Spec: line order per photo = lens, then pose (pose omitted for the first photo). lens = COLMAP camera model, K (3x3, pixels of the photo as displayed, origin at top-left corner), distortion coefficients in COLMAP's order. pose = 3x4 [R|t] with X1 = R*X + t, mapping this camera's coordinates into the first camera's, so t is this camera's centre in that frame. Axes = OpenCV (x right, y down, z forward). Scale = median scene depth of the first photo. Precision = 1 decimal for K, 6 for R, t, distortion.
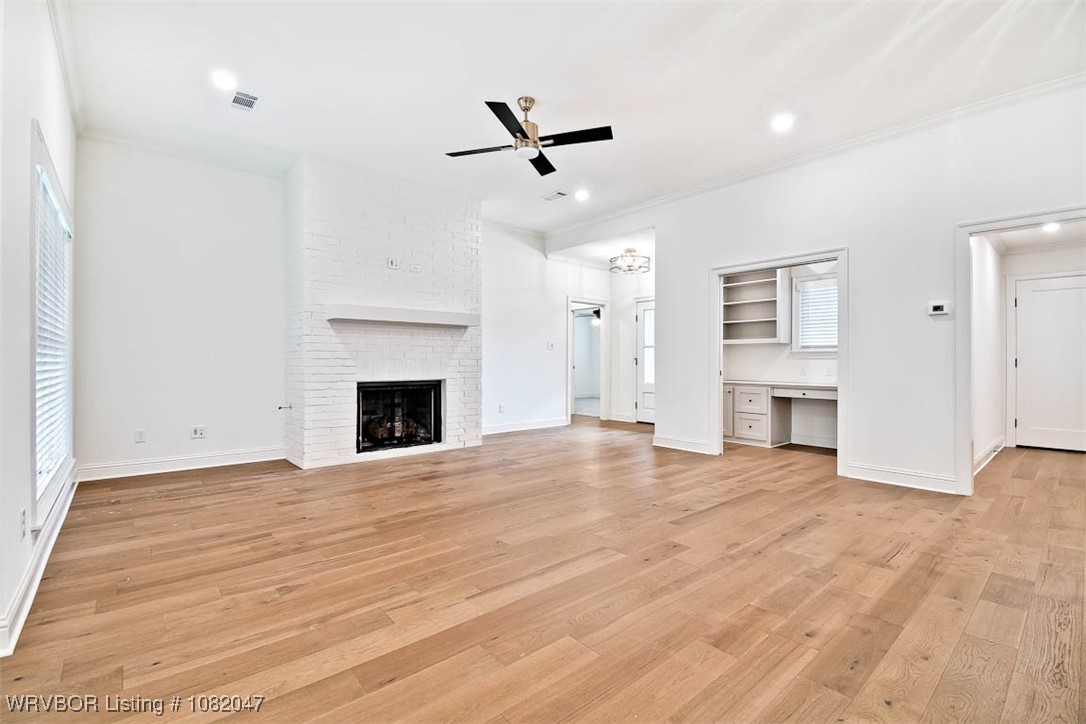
lens RADIAL K [[479.2, 0, 561.8], [0, 479.2, 374.6], [0, 0, 1]] dist [-0.012538, -0.000131]
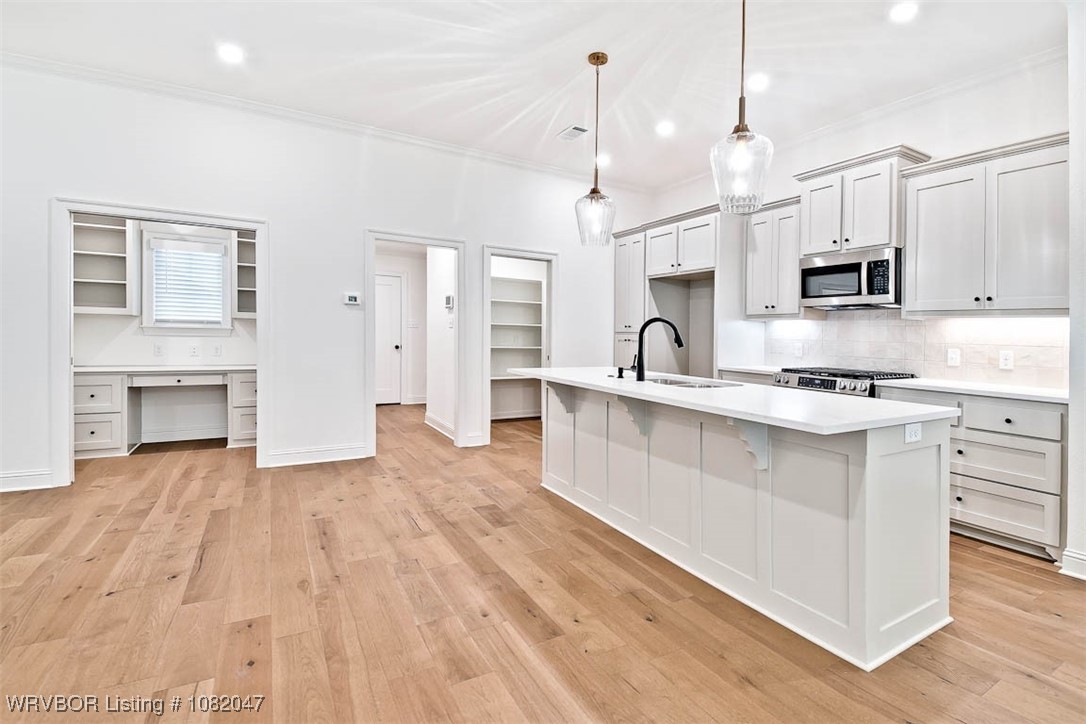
lens RADIAL K [[498.3, 0, 550.4], [0, 498.3, 358.5], [0, 0, 1]] dist [-0.004590, -0.001154]
pose [[0.212520, -0.049132, 0.975921, -0.280580], [0.003933, 0.998770, 0.049426, -0.055600], [-0.977149, -0.006666, 0.212452, 0.305723]]
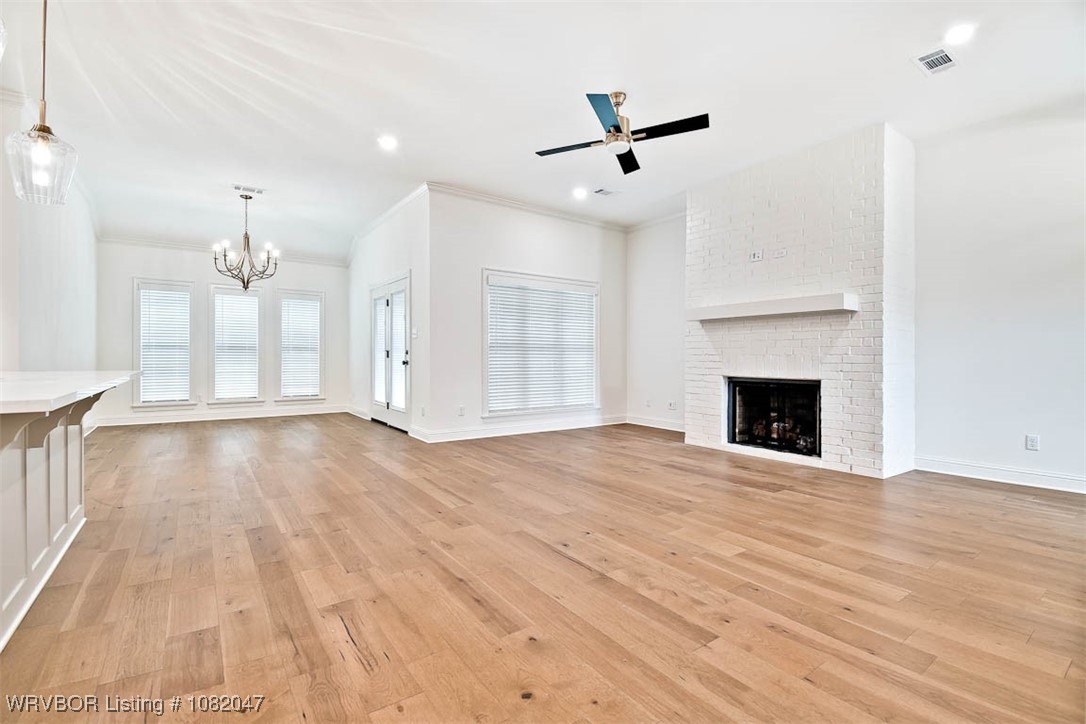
lens RADIAL K [[474.6, 0, 520.0], [0, 474.6, 339.4], [0, 0, 1]] dist [0.026383, -0.025412]
pose [[-0.131545, -0.040337, -0.990489, 0.986910], [-0.030434, 0.998865, -0.036636, -0.019644], [0.990843, 0.025325, -0.132624, 0.954274]]
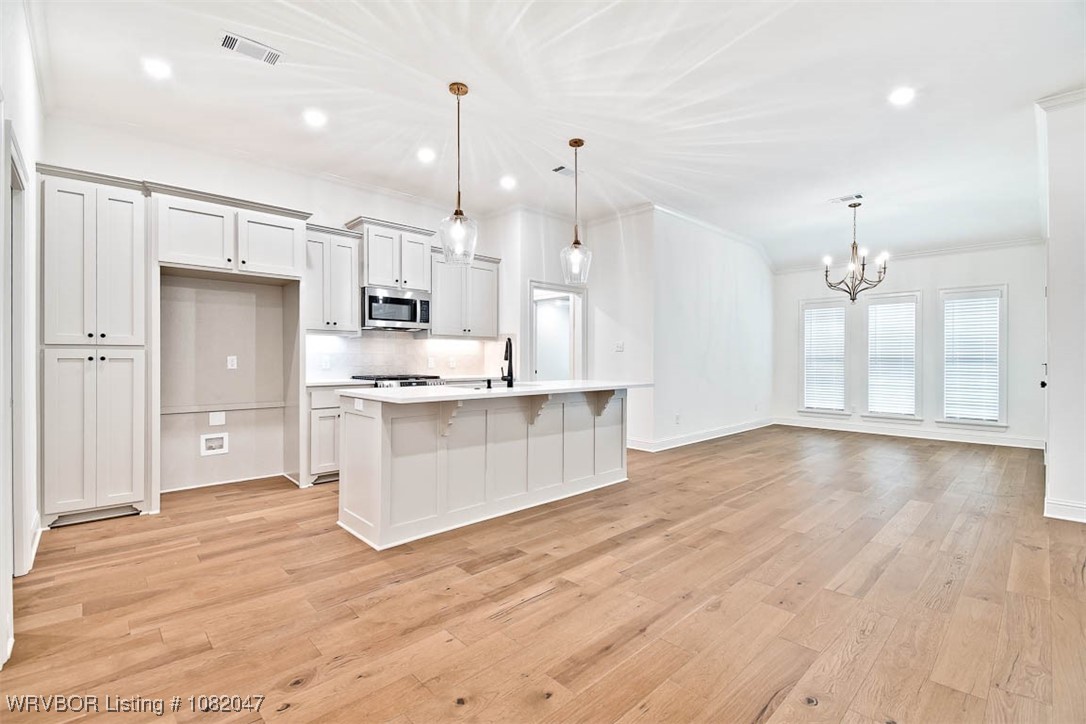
lens RADIAL K [[483.9, 0, 569.3], [0, 483.9, 340.7], [0, 0, 1]] dist [-0.000517, -0.000264]
pose [[-0.997878, -0.011128, -0.064154, 0.502452], [-0.010466, 0.999889, -0.010647, -0.066946], [0.064265, -0.009953, -0.997883, 1.377105]]
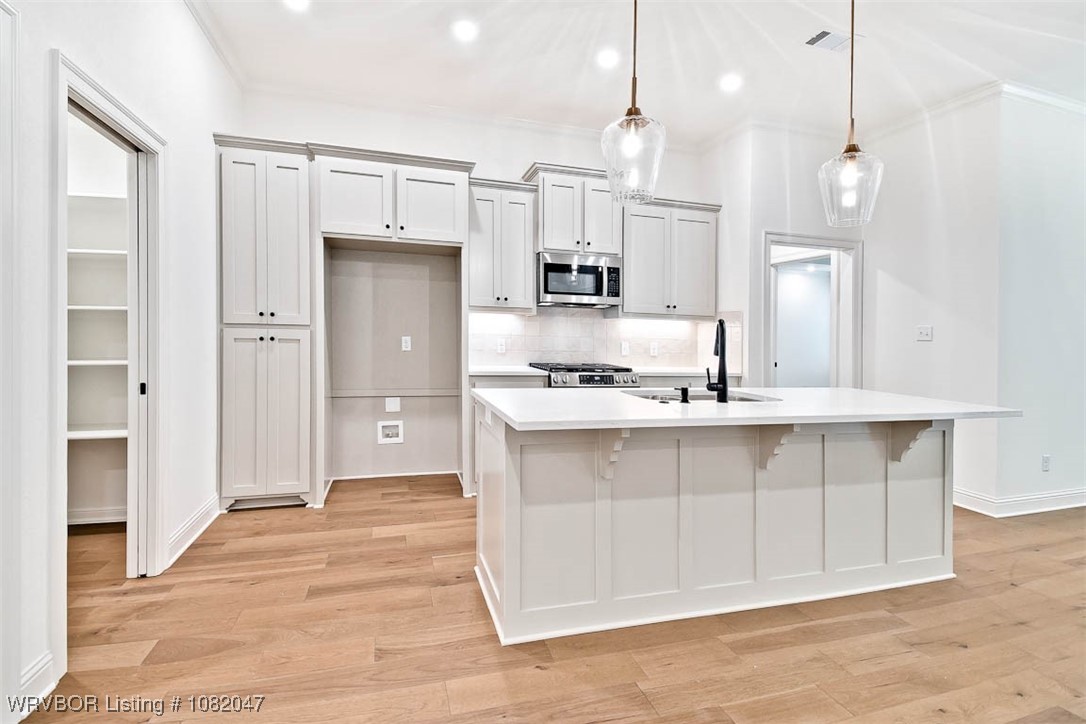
lens RADIAL K [[510.1, 0, 550.0], [0, 510.1, 337.0], [0, 0, 1]] dist [0.001636, -0.009143]
pose [[-0.913154, -0.029127, 0.406574, 0.501812], [-0.017704, 0.999337, 0.031829, -0.074744], [-0.407231, 0.021867, -0.913063, 1.014935]]
